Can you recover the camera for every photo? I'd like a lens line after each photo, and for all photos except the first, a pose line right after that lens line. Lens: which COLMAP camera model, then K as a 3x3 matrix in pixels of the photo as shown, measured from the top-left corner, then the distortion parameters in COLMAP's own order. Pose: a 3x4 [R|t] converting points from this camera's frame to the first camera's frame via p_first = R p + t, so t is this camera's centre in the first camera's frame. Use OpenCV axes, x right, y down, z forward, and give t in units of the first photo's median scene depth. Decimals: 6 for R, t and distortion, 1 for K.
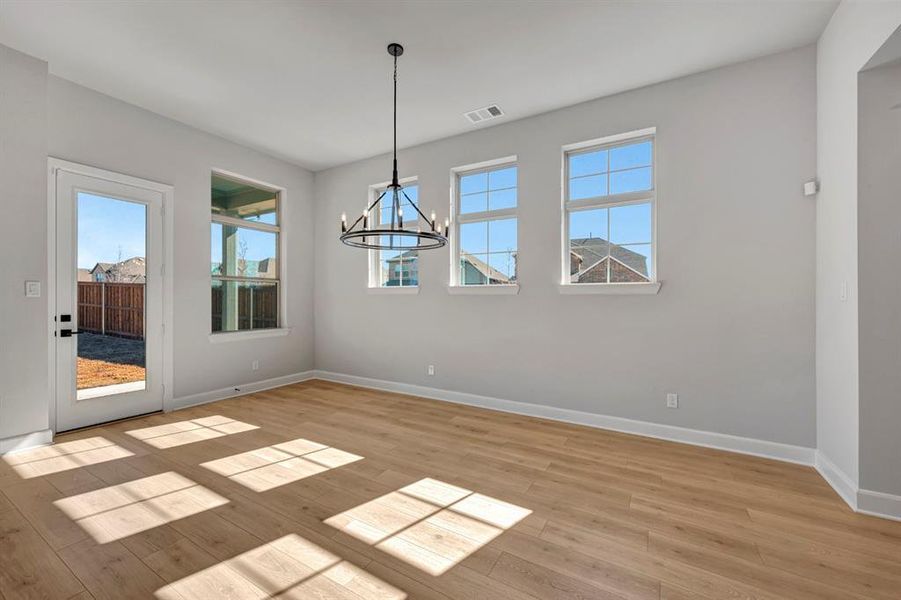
lens RADIAL K [[356.5, 0, 454.5], [0, 356.5, 299.9], [0, 0, 1]] dist [0.000812, -0.000082]
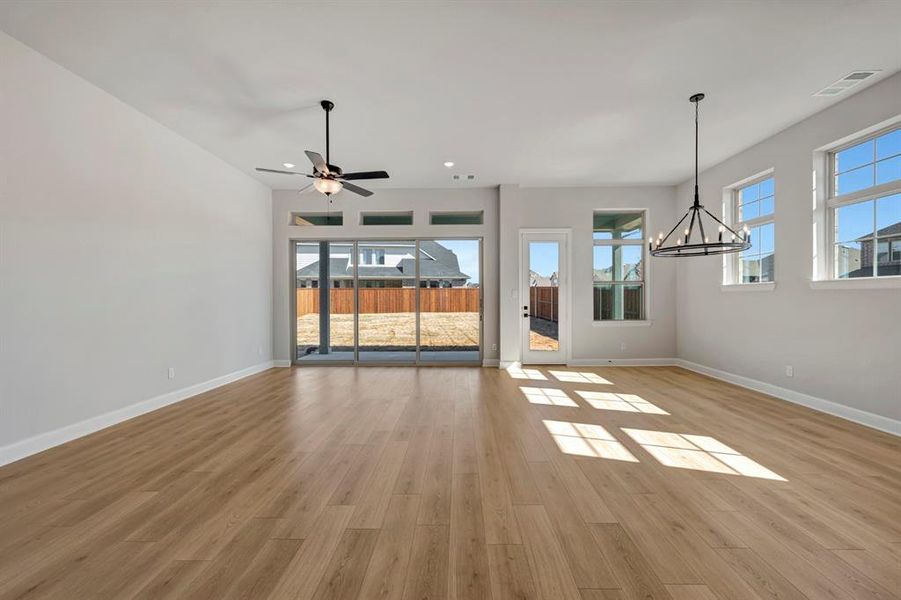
lens RADIAL K [[356.5, 0, 454.5], [0, 356.5, 299.9], [0, 0, 1]] dist [0.000812, -0.000082]
pose [[0.488060, -0.002489, -0.872807, 0.372905], [0.007809, 0.999968, 0.001515, 0.000887], [0.872775, -0.007555, 0.488064, -0.261461]]
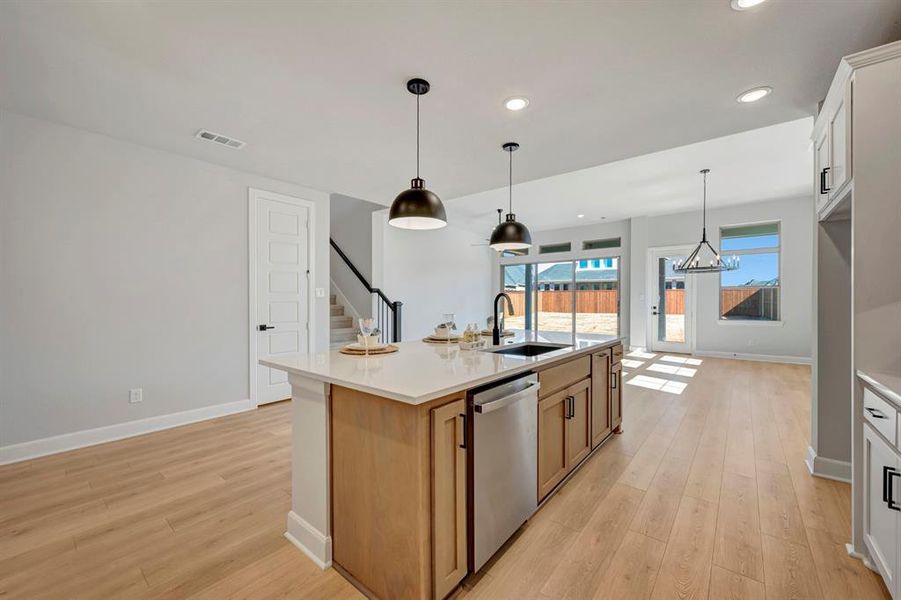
lens RADIAL K [[356.5, 0, 454.5], [0, 356.5, 299.9], [0, 0, 1]] dist [0.000812, -0.000082]
pose [[-0.159402, -0.004361, -0.987204, 1.432791], [-0.002397, 0.999989, -0.004030, 0.007323], [0.987211, 0.001724, -0.159411, -0.026776]]
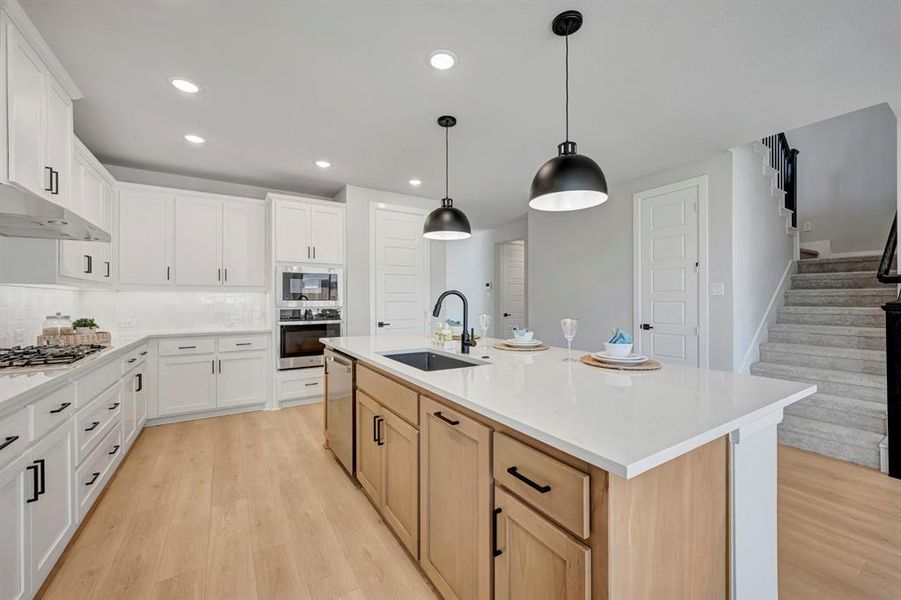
lens RADIAL K [[359.3, 0, 455.0], [0, 359.3, 300.2], [0, 0, 1]] dist [0.001196, -0.000231]
pose [[-0.885723, -0.003317, 0.464202, 0.493213], [-0.003252, 0.999994, 0.000940, 0.005963], [-0.464203, -0.000677, -0.885729, 0.456751]]
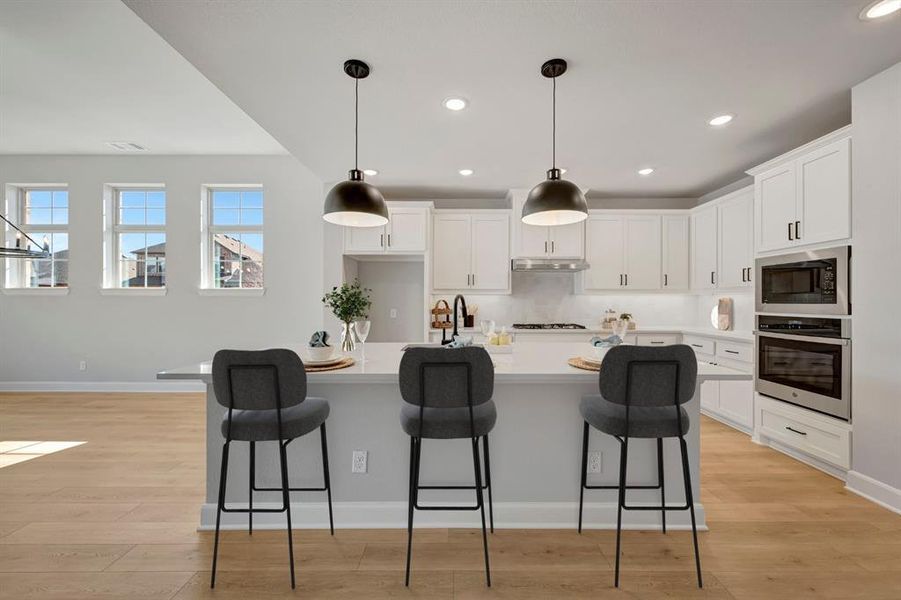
lens RADIAL K [[356.5, 0, 454.5], [0, 356.5, 299.9], [0, 0, 1]] dist [0.000812, -0.000082]
pose [[0.868729, -0.001934, 0.495283, 0.439068], [0.002329, 0.999997, -0.000180, 0.000144], [-0.495281, 0.001310, 0.868732, -0.586411]]
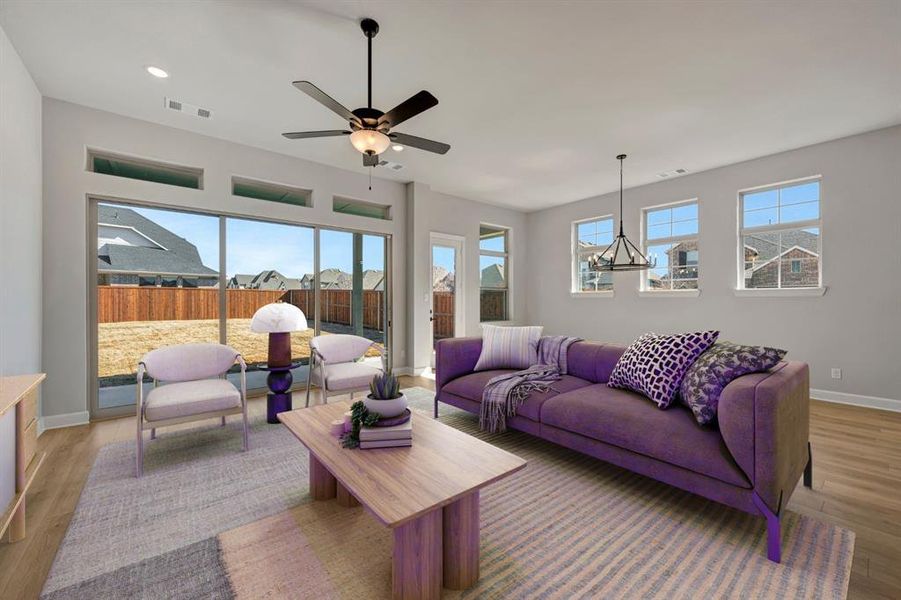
lens RADIAL K [[356.5, 0, 454.5], [0, 356.5, 299.9], [0, 0, 1]] dist [0.000812, -0.000082]
pose [[0.936487, -0.005372, -0.350662, -0.233384], [0.004002, 0.999981, -0.004632, -0.002789], [0.350681, 0.002935, 0.936491, -0.654473]]
